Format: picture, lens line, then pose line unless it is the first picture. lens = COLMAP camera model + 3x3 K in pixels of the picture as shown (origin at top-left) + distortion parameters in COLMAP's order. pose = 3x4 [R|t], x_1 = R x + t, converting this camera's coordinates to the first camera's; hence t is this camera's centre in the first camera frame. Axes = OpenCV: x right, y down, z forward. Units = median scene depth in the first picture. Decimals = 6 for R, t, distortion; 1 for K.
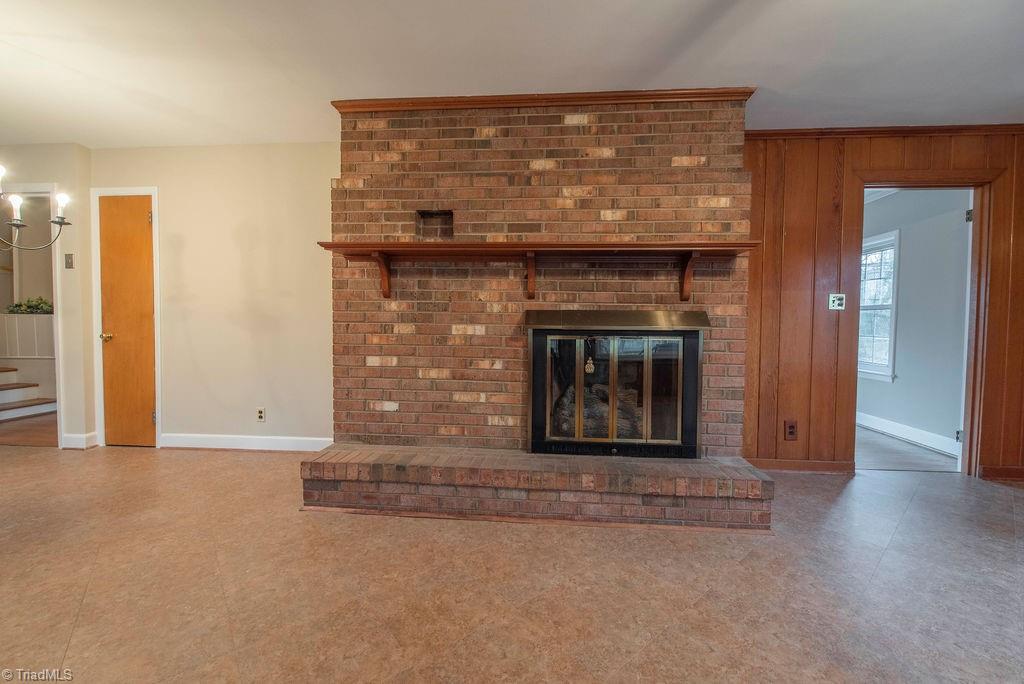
lens RADIAL K [[409.1, 0, 524.4], [0, 409.1, 335.5], [0, 0, 1]] dist [-0.000470, -0.000537]
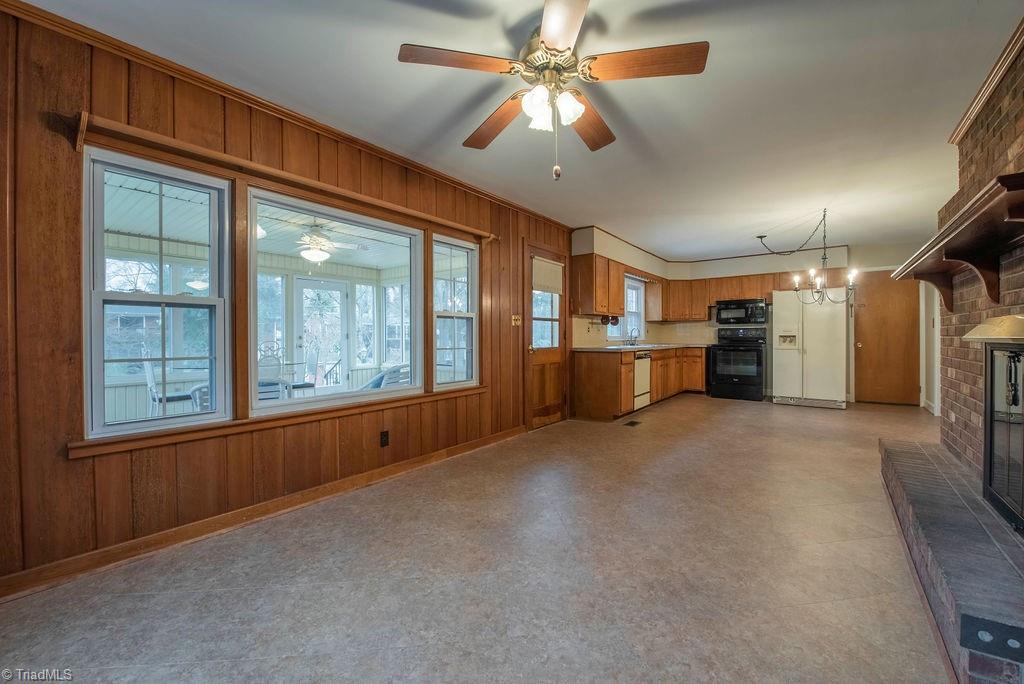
lens RADIAL K [[408.4, 0, 513.2], [0, 408.4, 339.7], [0, 0, 1]] dist [-0.020562, -0.000879]
pose [[-0.550666, -0.004061, -0.834716, 1.125218], [-0.028355, 0.999502, 0.013843, -0.003766], [0.834244, 0.031291, -0.550507, 0.634568]]
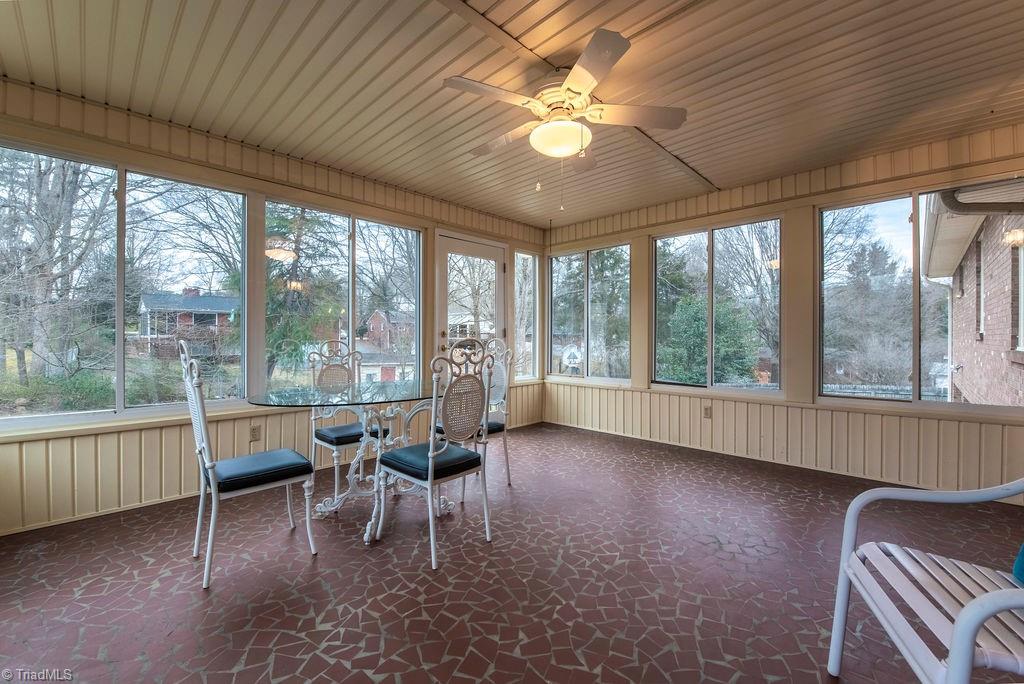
lens RADIAL K [[408.4, 0, 513.2], [0, 408.4, 339.7], [0, 0, 1]] dist [-0.020562, -0.000879]
pose [[-0.644878, -0.008620, -0.764237, 0.706002], [-0.032813, 0.999327, 0.016417, 0.046839], [0.763581, 0.035663, -0.644727, -0.788832]]
